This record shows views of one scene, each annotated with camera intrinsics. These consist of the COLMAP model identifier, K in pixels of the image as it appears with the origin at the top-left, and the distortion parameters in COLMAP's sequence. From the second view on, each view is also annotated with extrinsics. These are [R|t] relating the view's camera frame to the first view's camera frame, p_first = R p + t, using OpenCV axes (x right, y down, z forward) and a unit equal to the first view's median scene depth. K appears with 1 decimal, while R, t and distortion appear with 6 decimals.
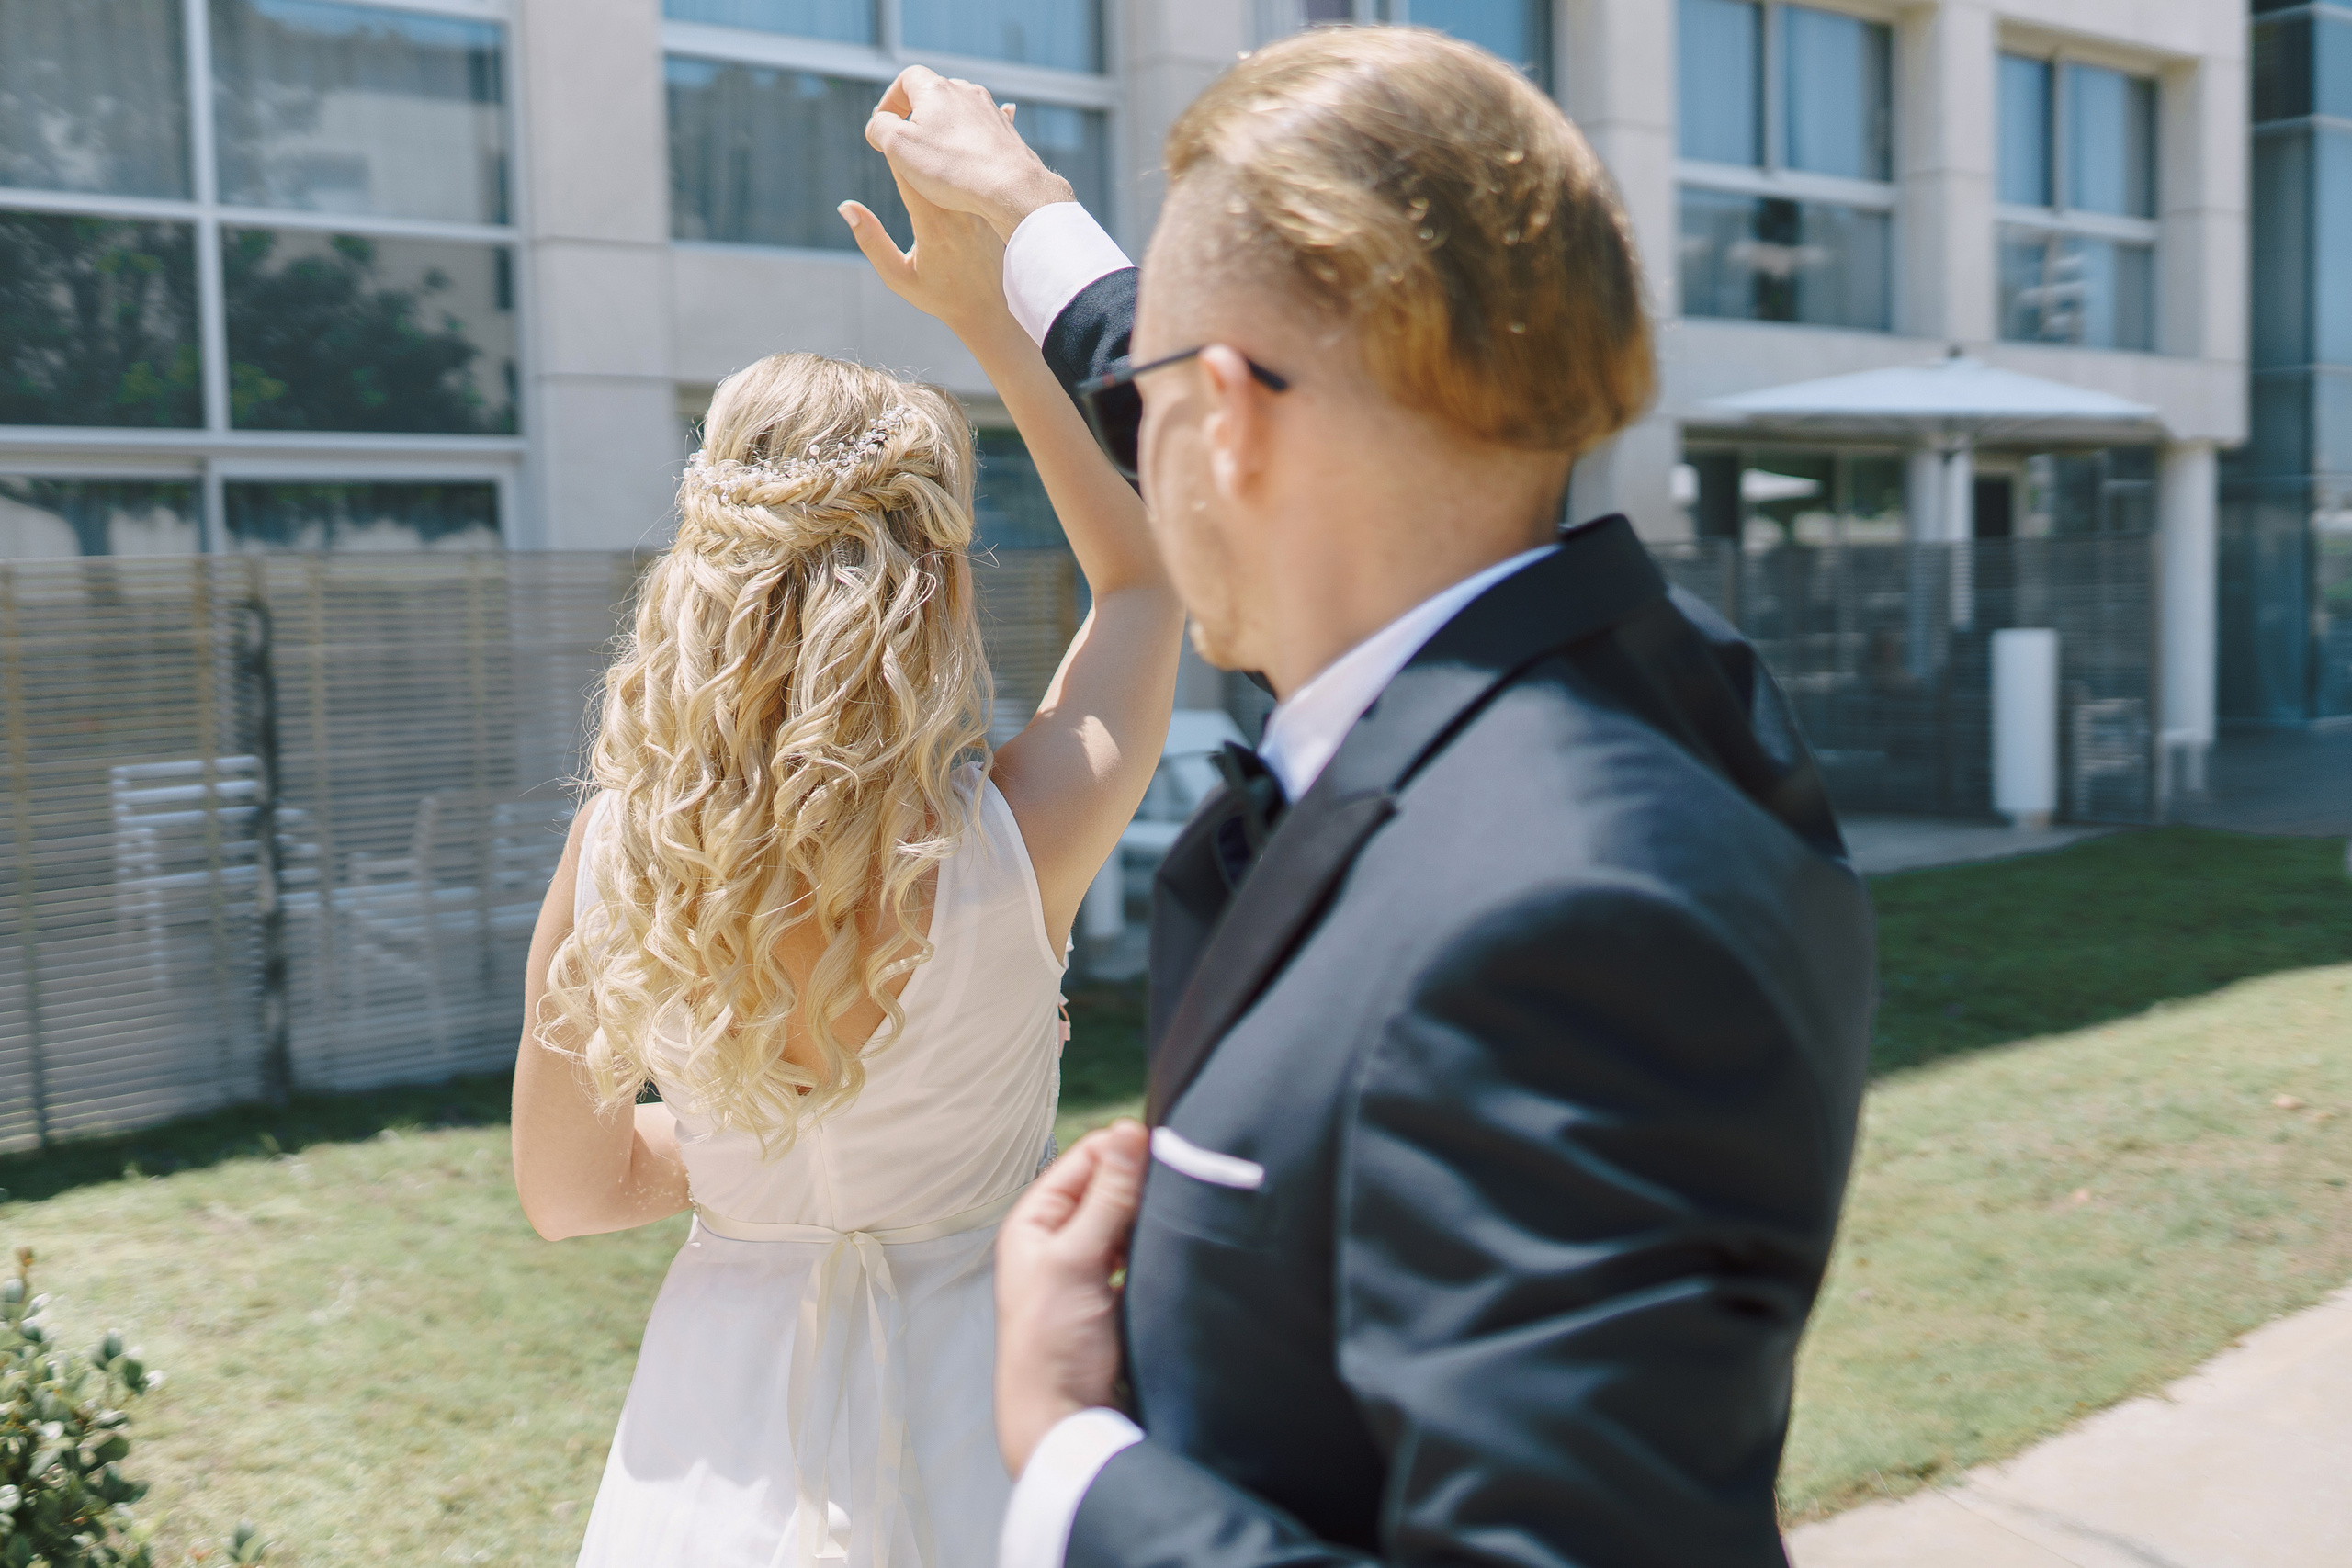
lens RADIAL K [[2529.9, 0, 1176.0], [0, 2529.9, 784.0], [0, 0, 1]] dist [-0.010336, -0.010307]
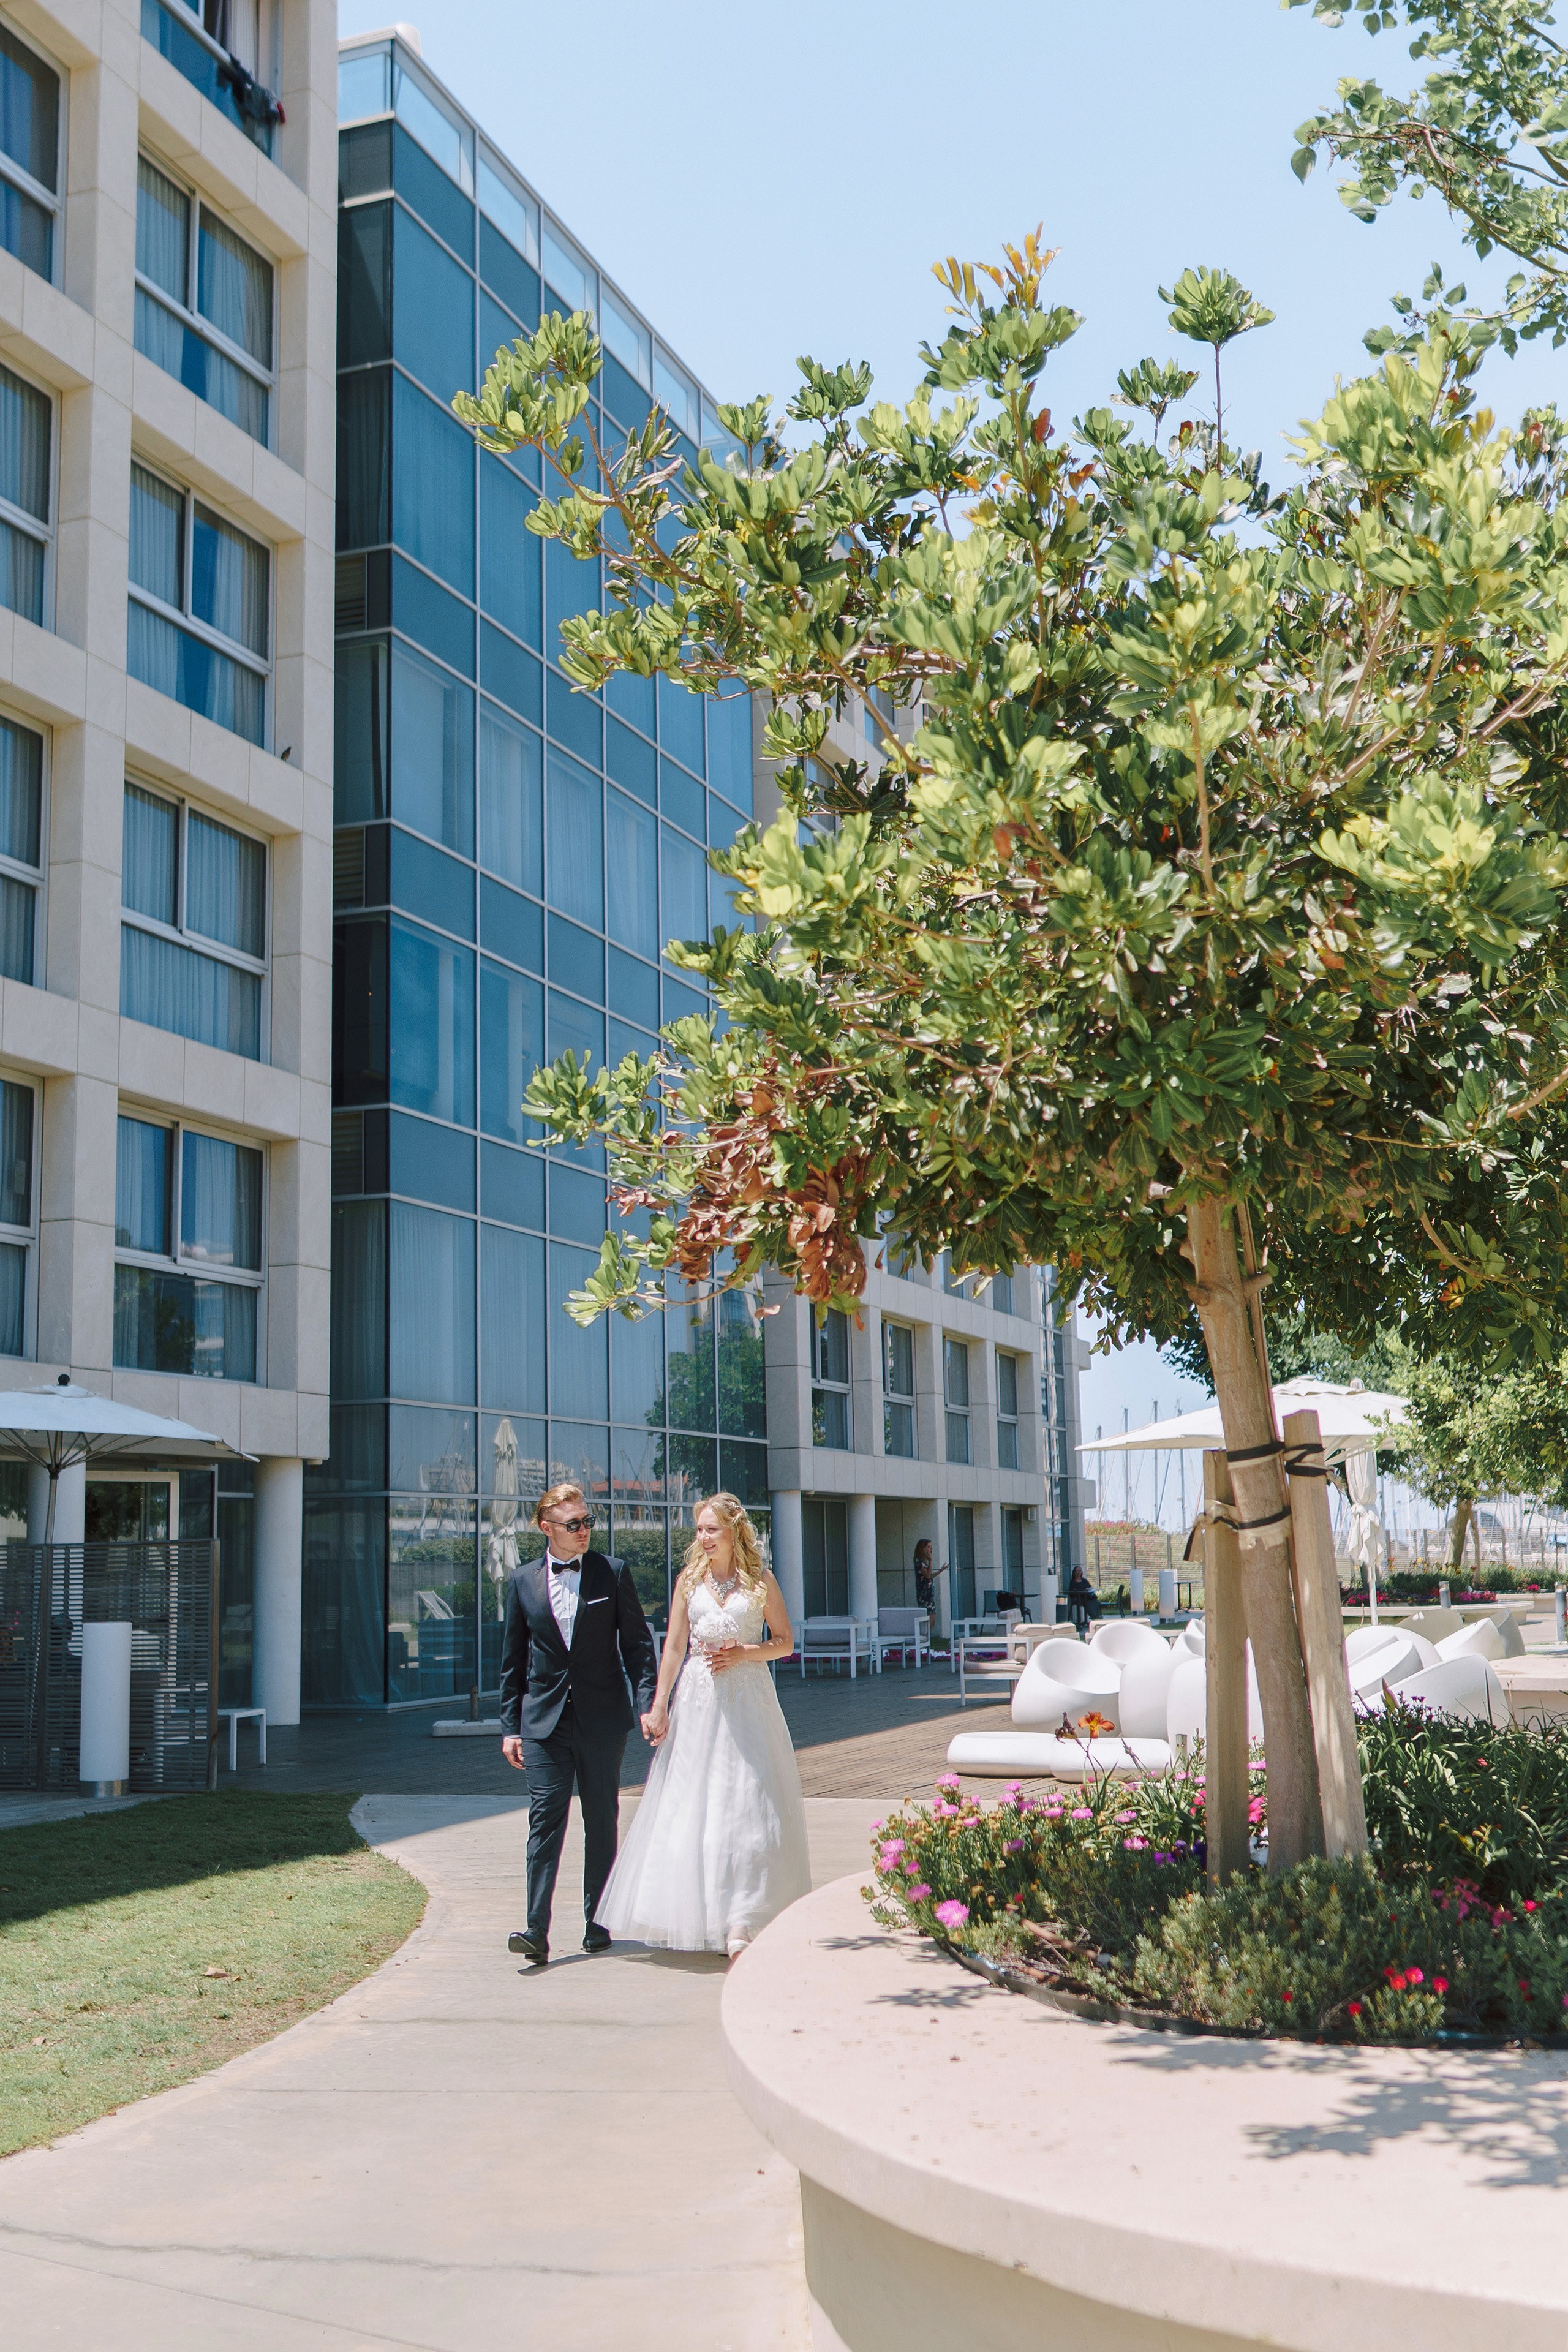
lens RADIAL K [[2530.2, 0, 784.0], [0, 2530.2, 1176.0], [0, 0, 1]] dist [-0.010336, -0.010307]
pose [[0.854255, 0.094681, 0.511160, -0.009121], [0.028074, 0.973438, -0.227225, 0.009979], [-0.519096, 0.208458, 0.828905, -0.124831]]
